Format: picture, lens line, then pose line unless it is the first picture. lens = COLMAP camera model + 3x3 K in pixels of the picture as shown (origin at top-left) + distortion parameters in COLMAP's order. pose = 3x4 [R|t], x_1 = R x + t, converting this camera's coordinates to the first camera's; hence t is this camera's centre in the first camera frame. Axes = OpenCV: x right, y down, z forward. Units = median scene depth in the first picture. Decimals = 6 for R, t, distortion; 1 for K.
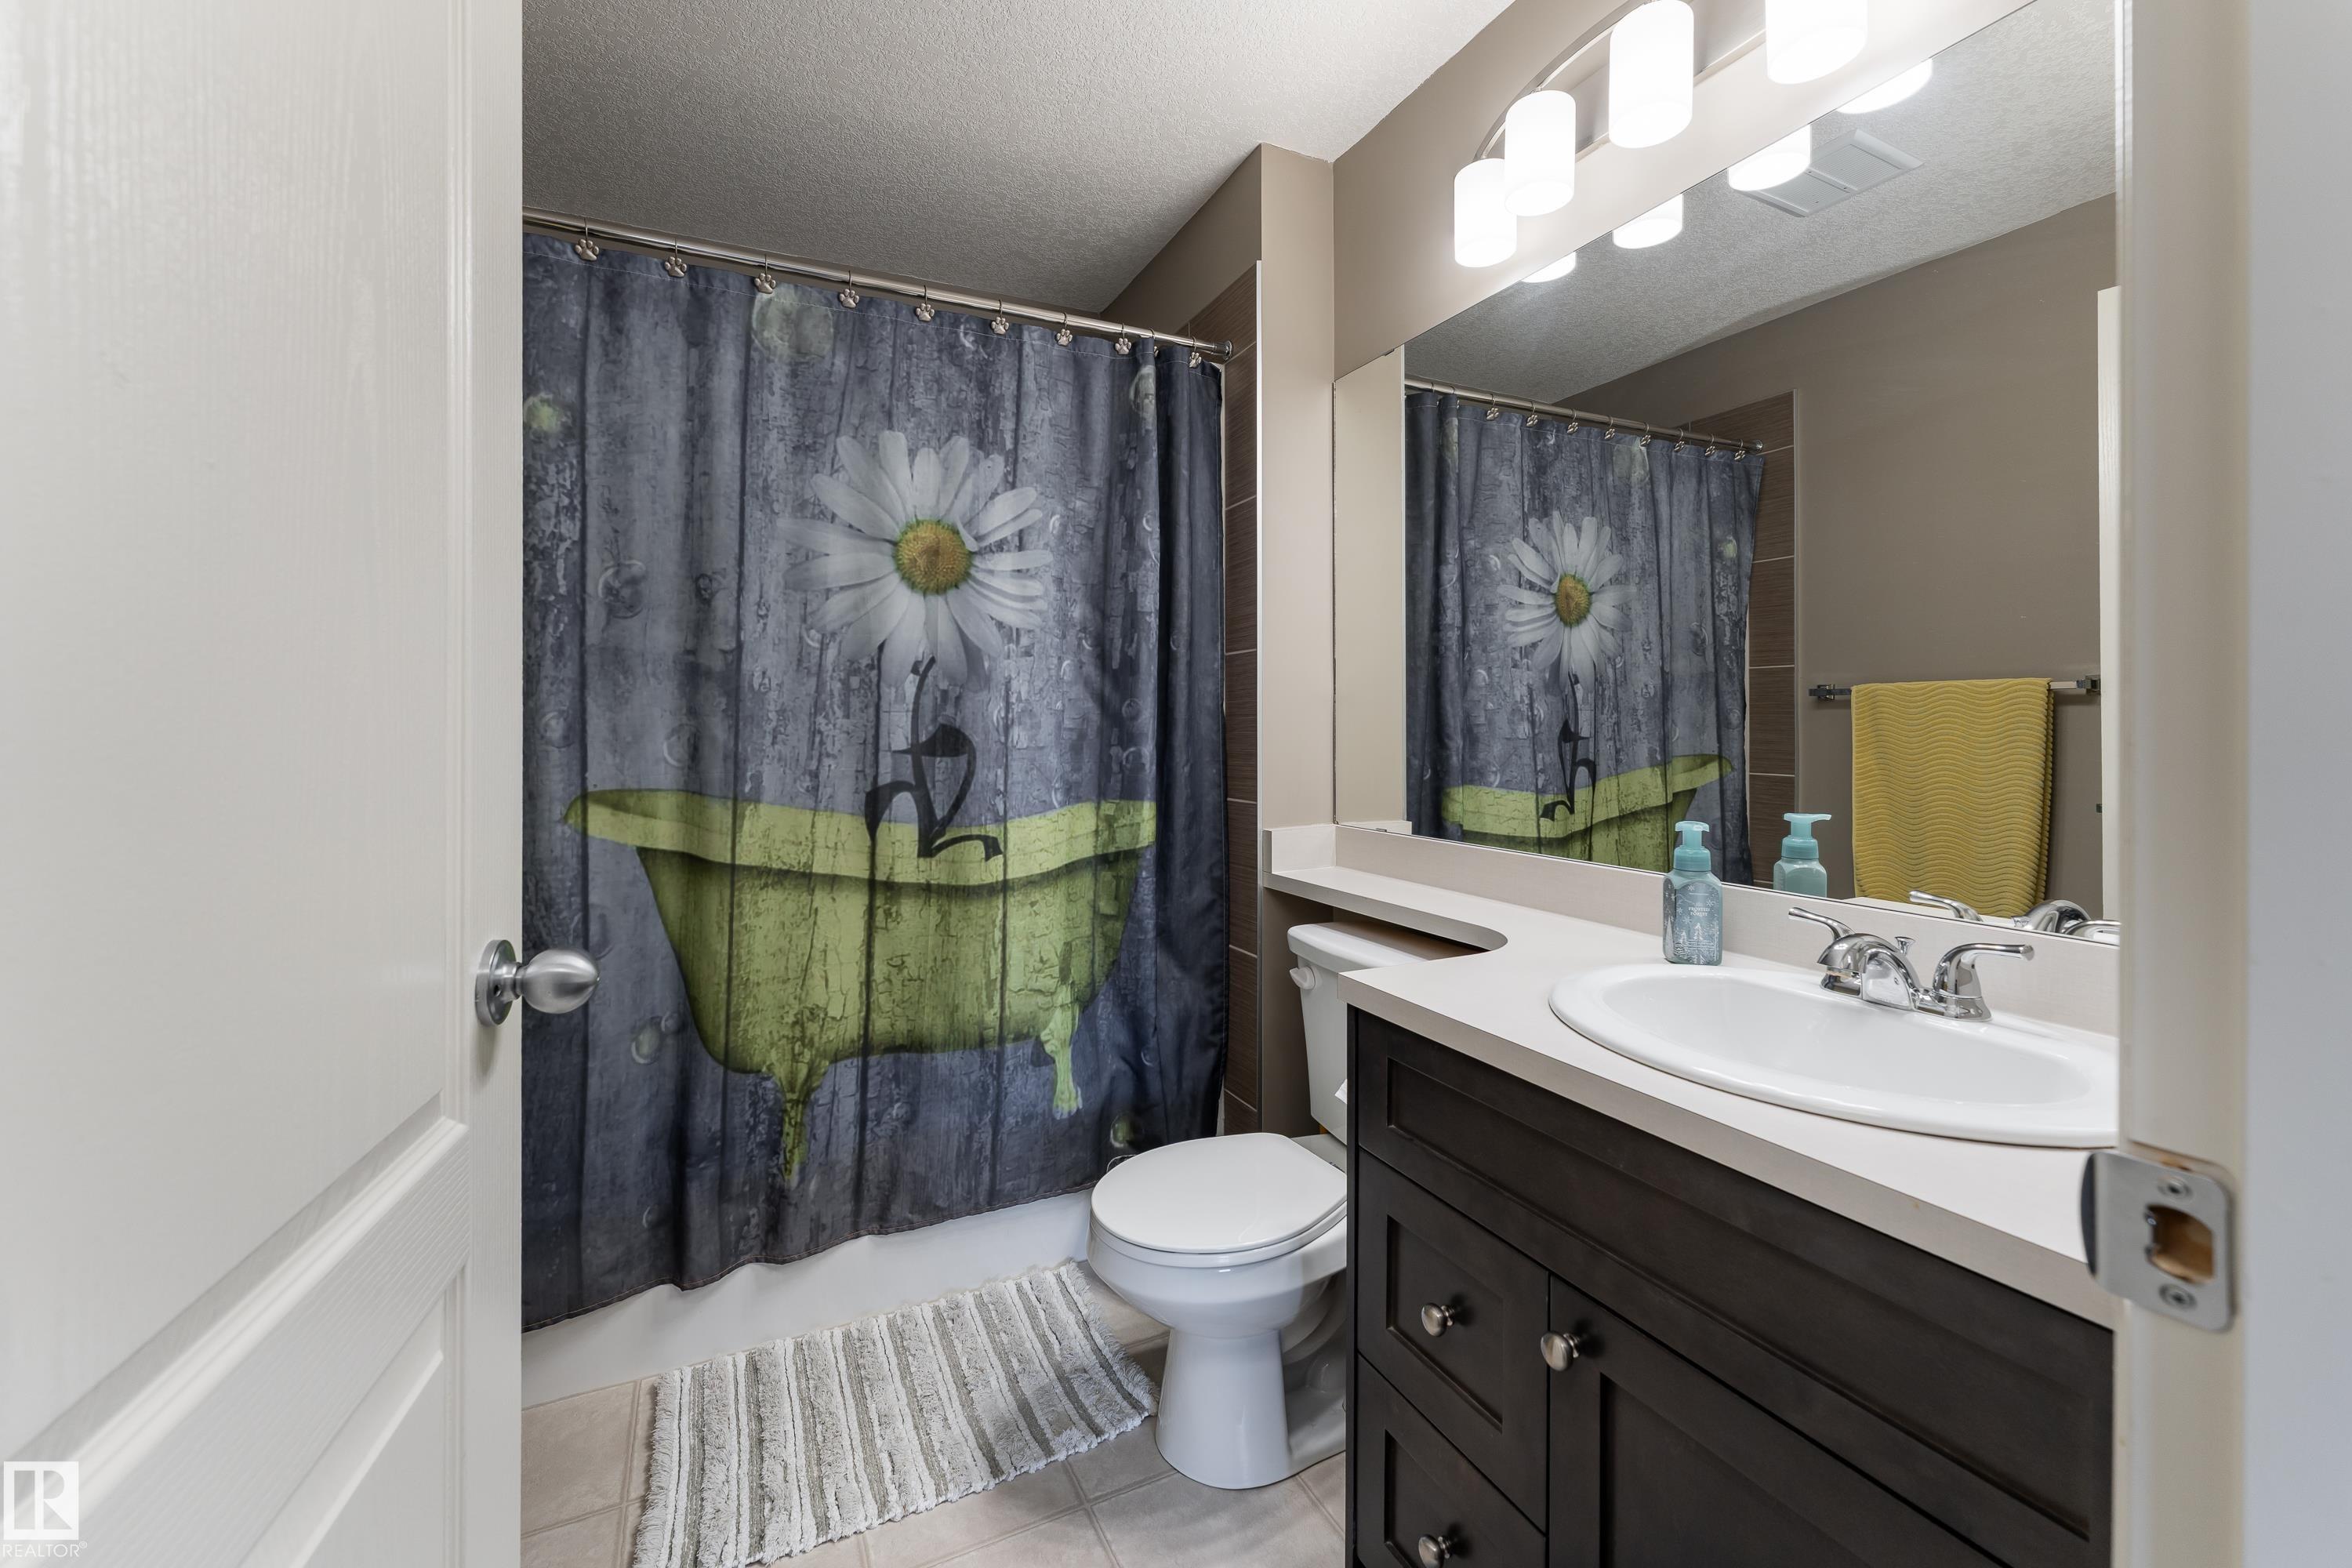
lens RADIAL K [[949.6, 0, 1169.7], [0, 949.6, 721.2], [0, 0, 1]] dist [-0.000236, 0.000331]
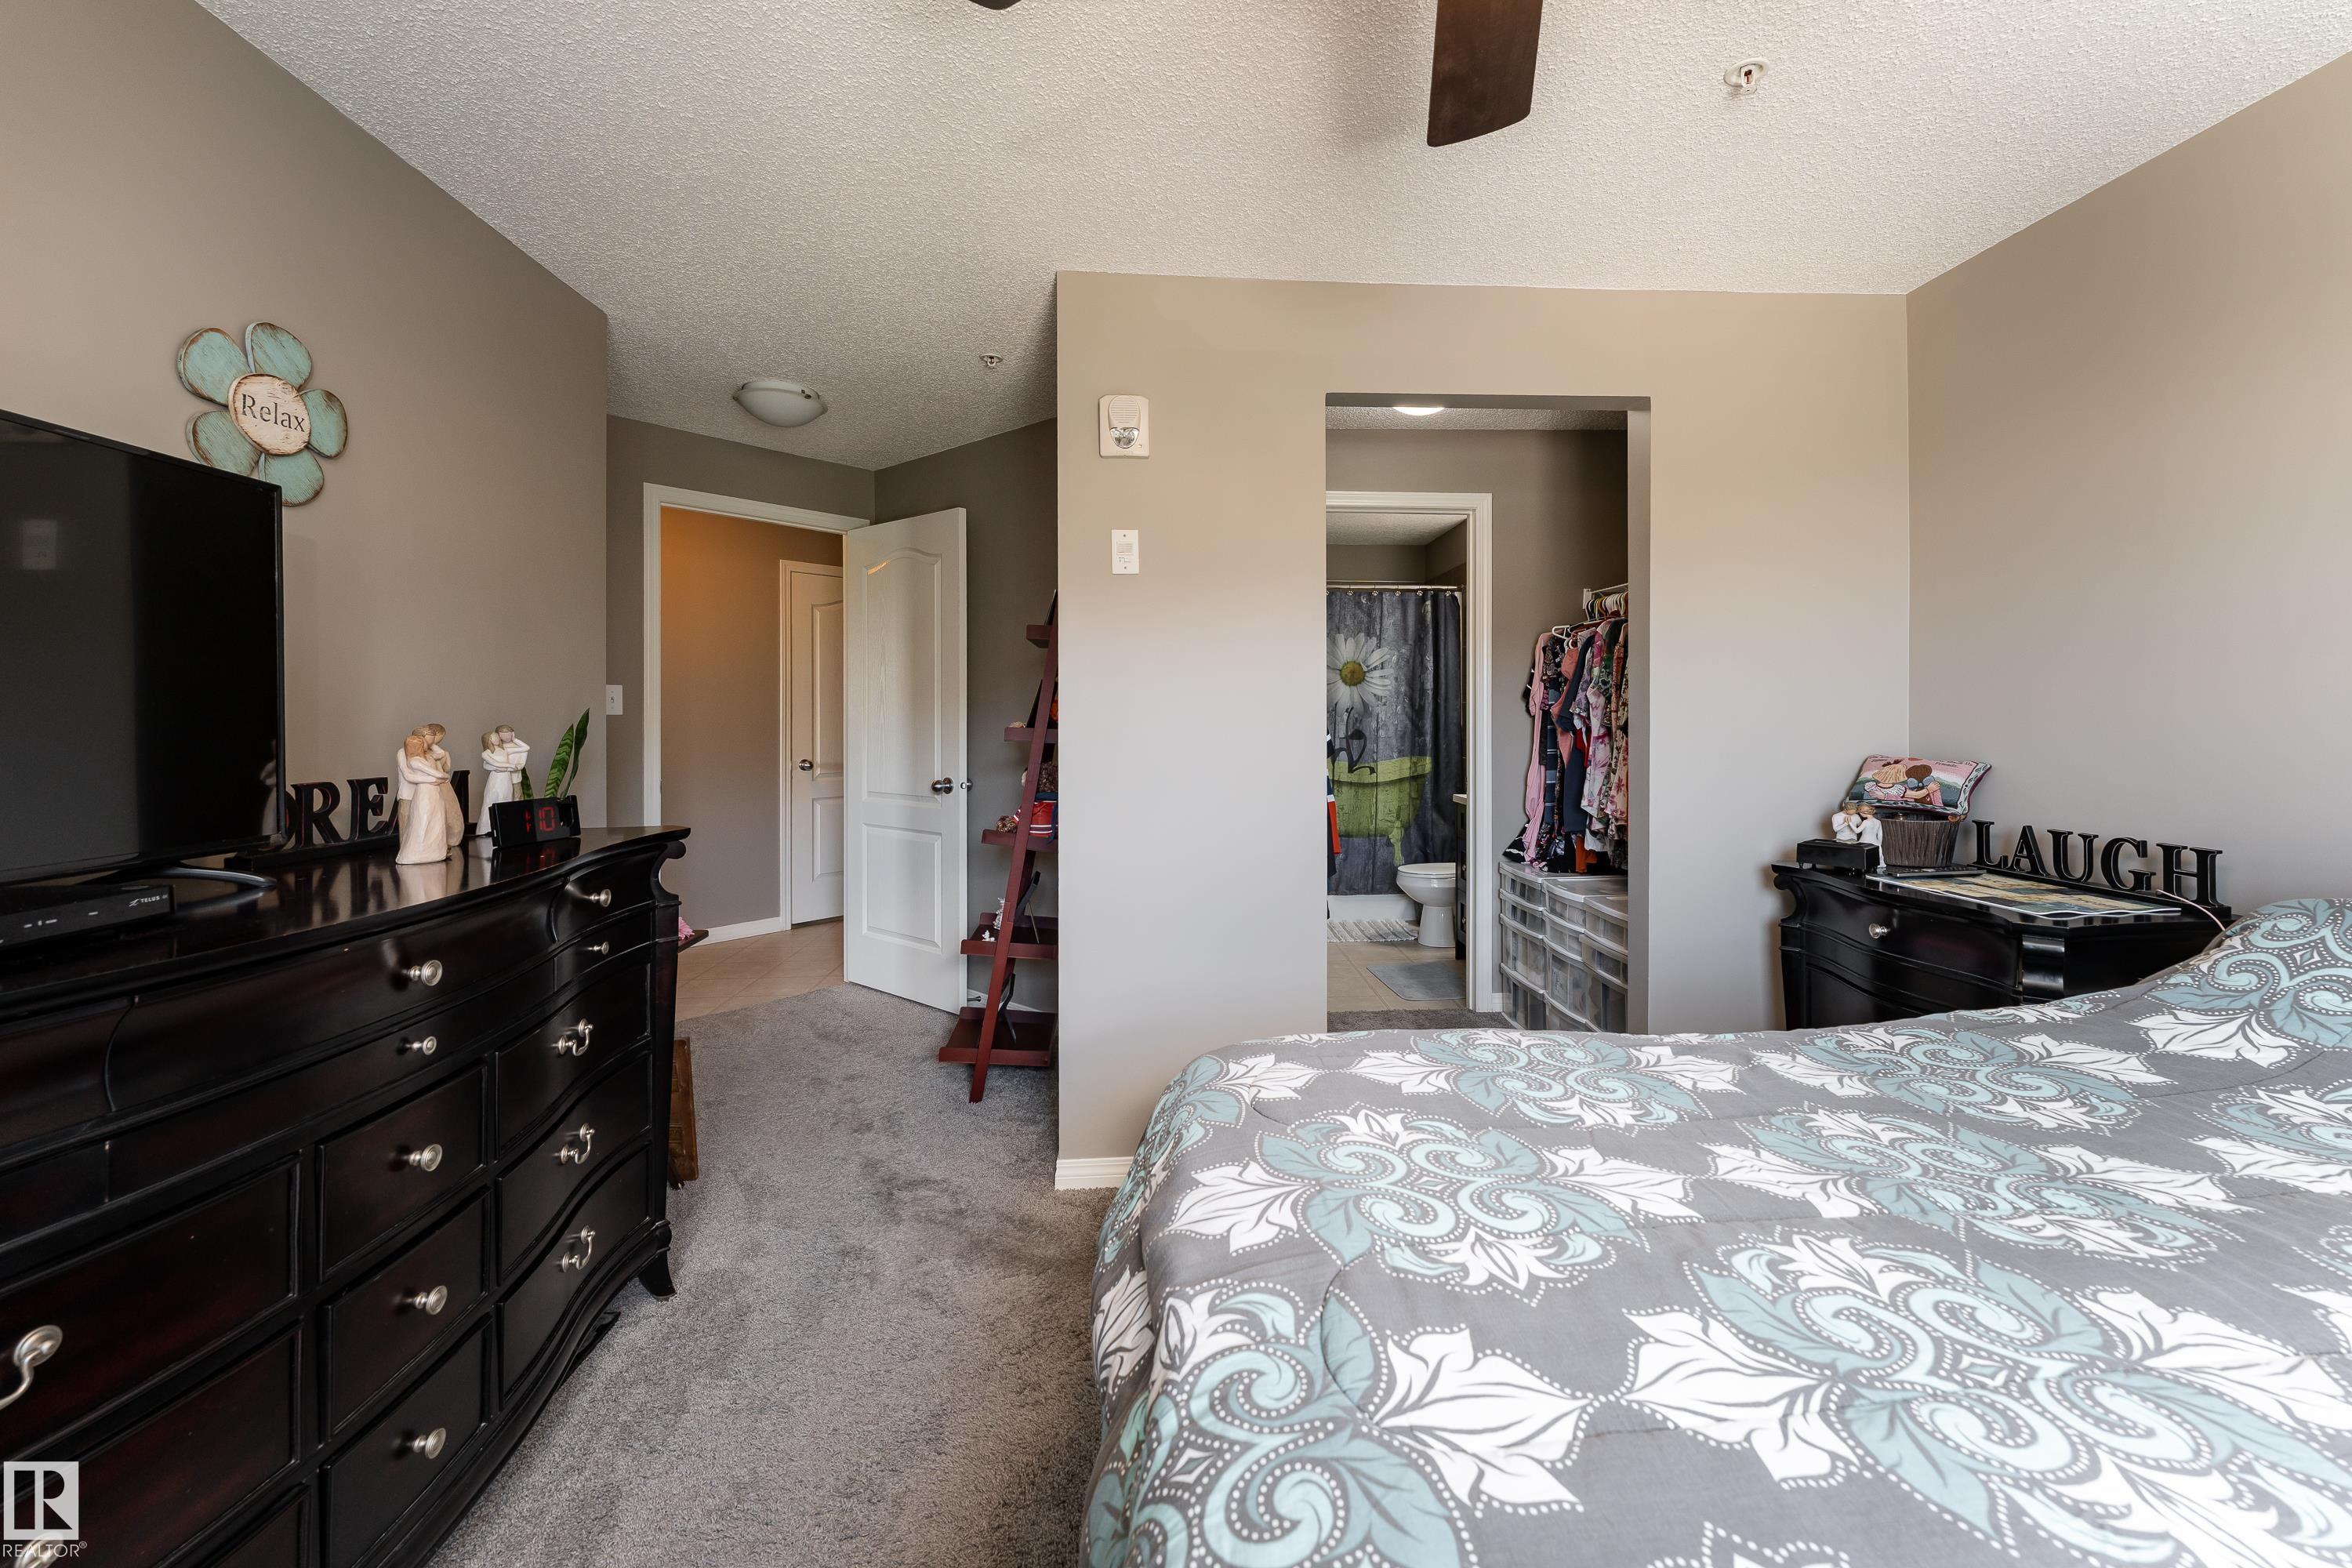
lens RADIAL K [[949.6, 0, 1207.0], [0, 949.6, 721.8], [0, 0, 1]] dist [-0.000236, 0.000331]
pose [[0.923259, 0.002995, -0.384165, 0.486736], [0.001710, 0.999928, 0.011906, -0.056745], [0.384173, -0.011649, 0.923188, -1.980319]]
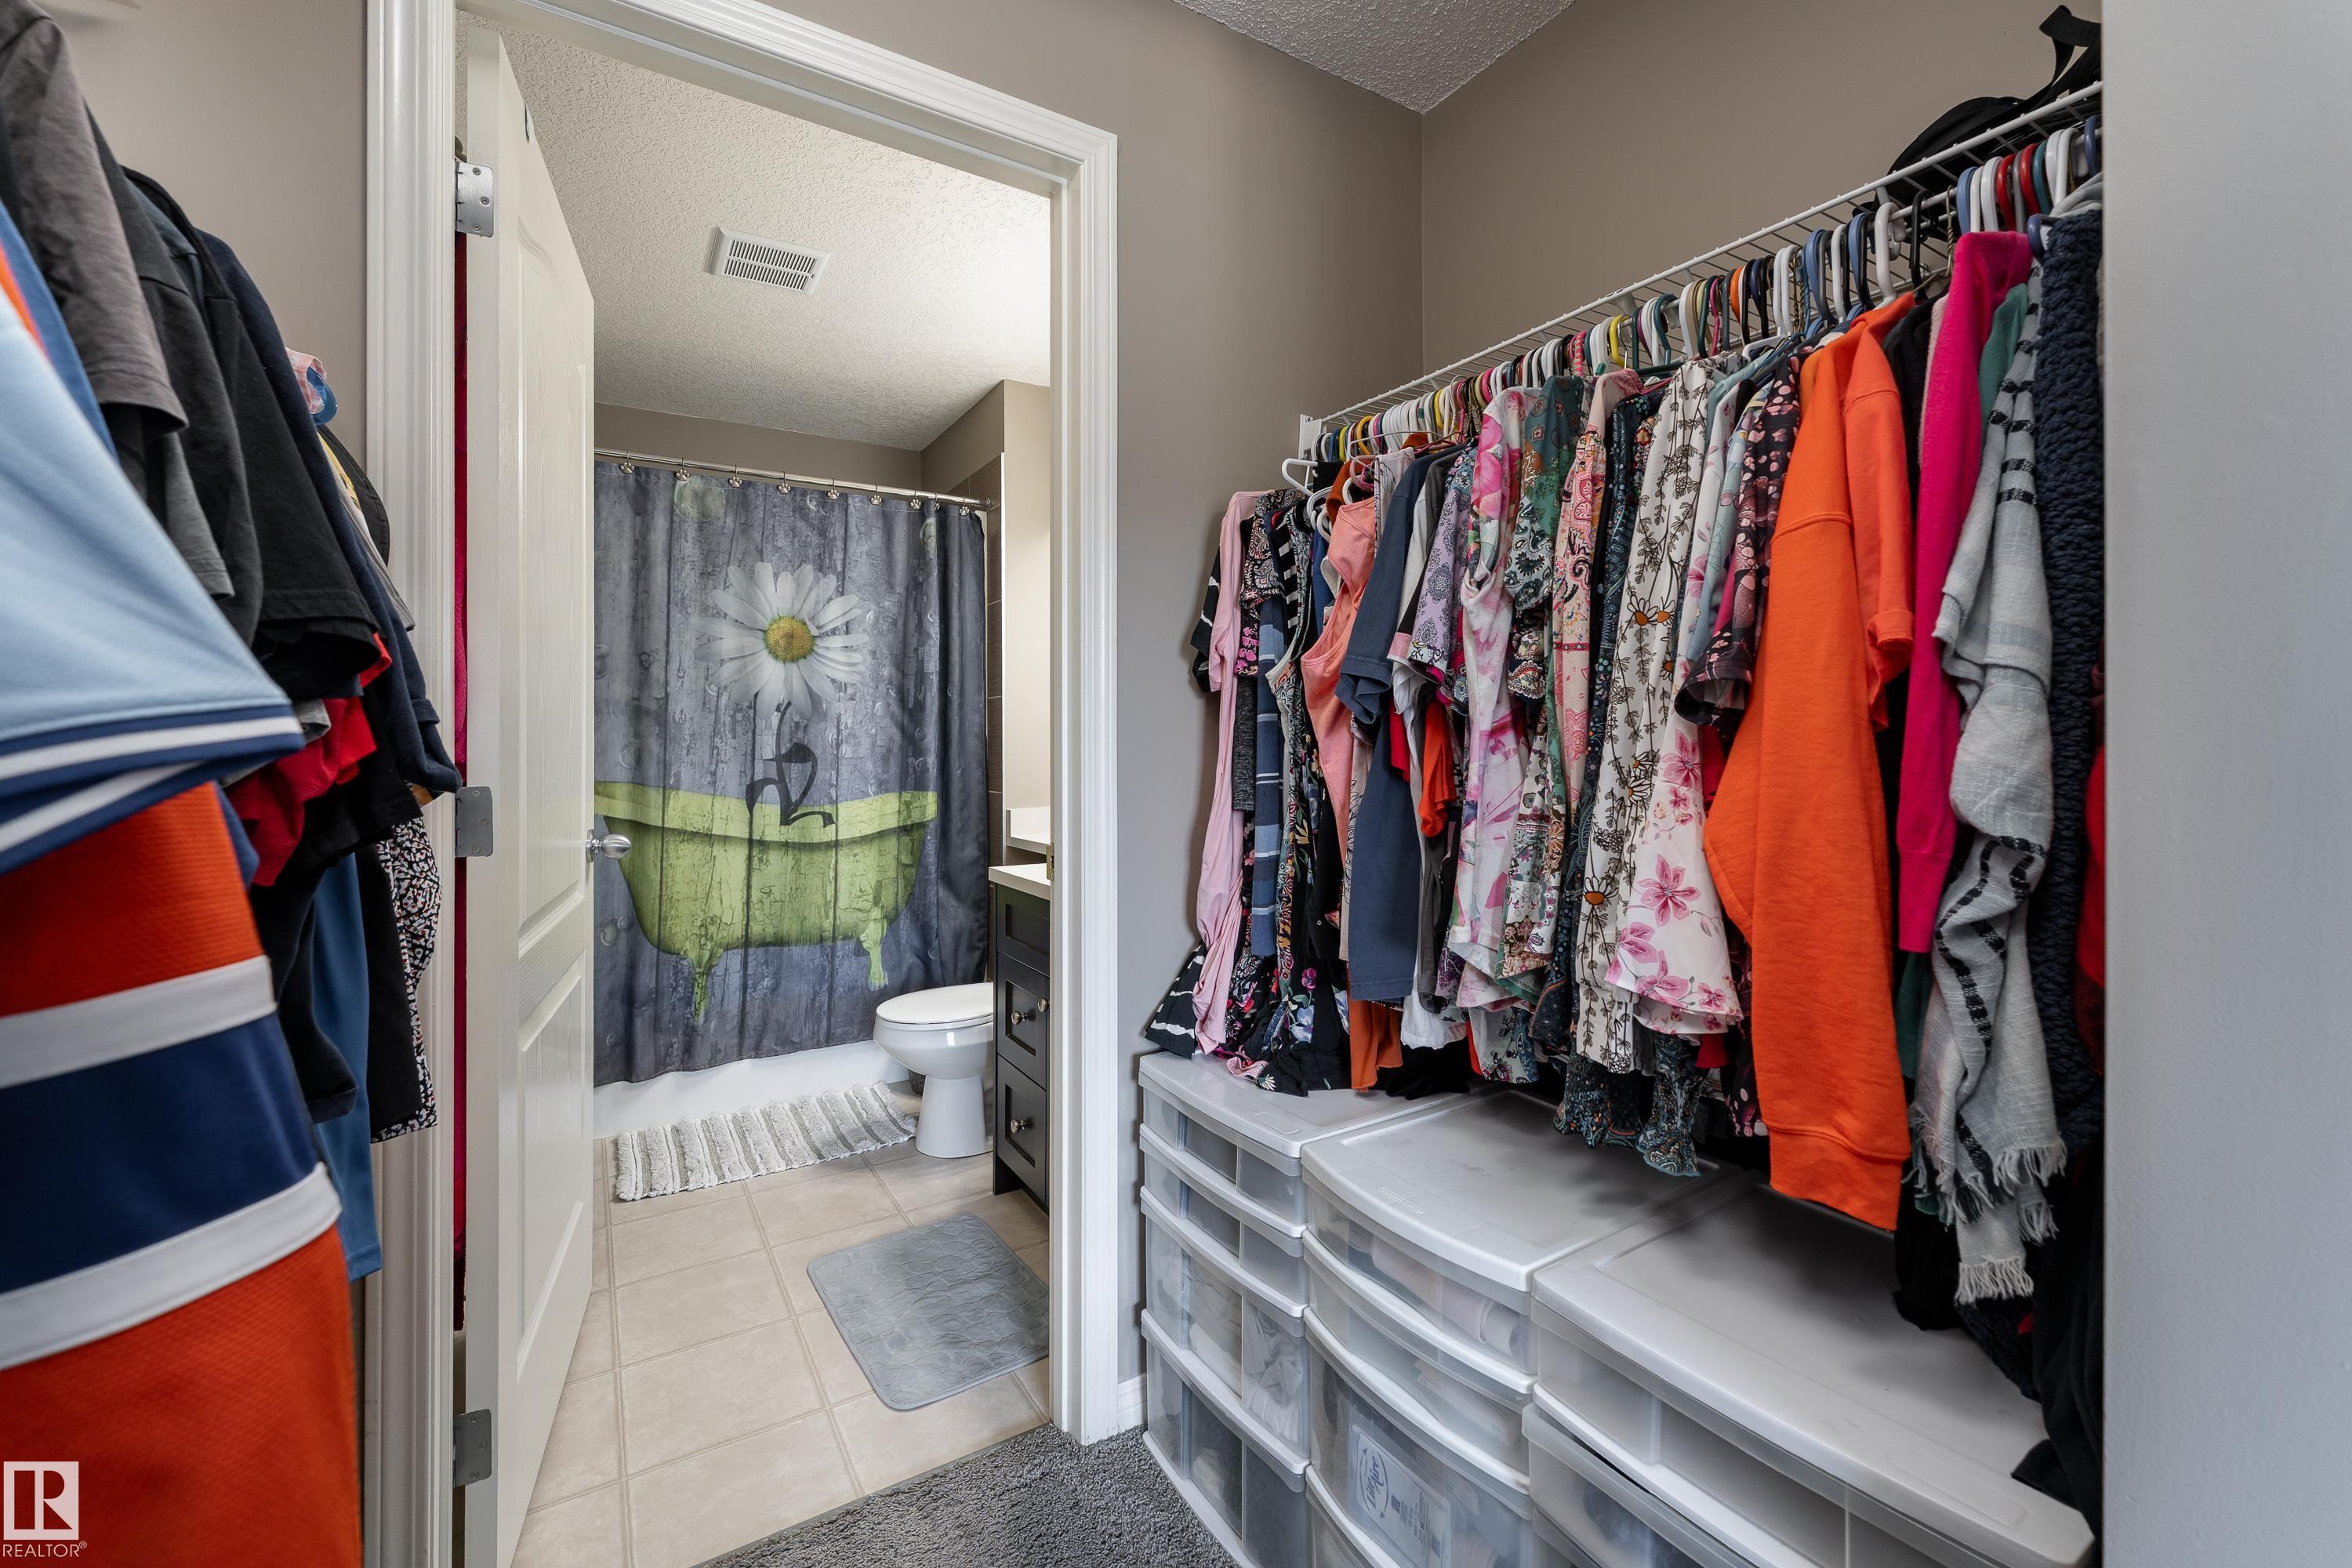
lens RADIAL K [[949.6, 0, 1165.1], [0, 949.6, 745.7], [0, 0, 1]] dist [-0.000236, 0.000331]
pose [[0.995098, 0.001407, 0.098884, 0.227659], [-0.002011, 0.999980, 0.006013, -0.003042], [-0.098874, -0.006182, 0.995081, -0.674082]]
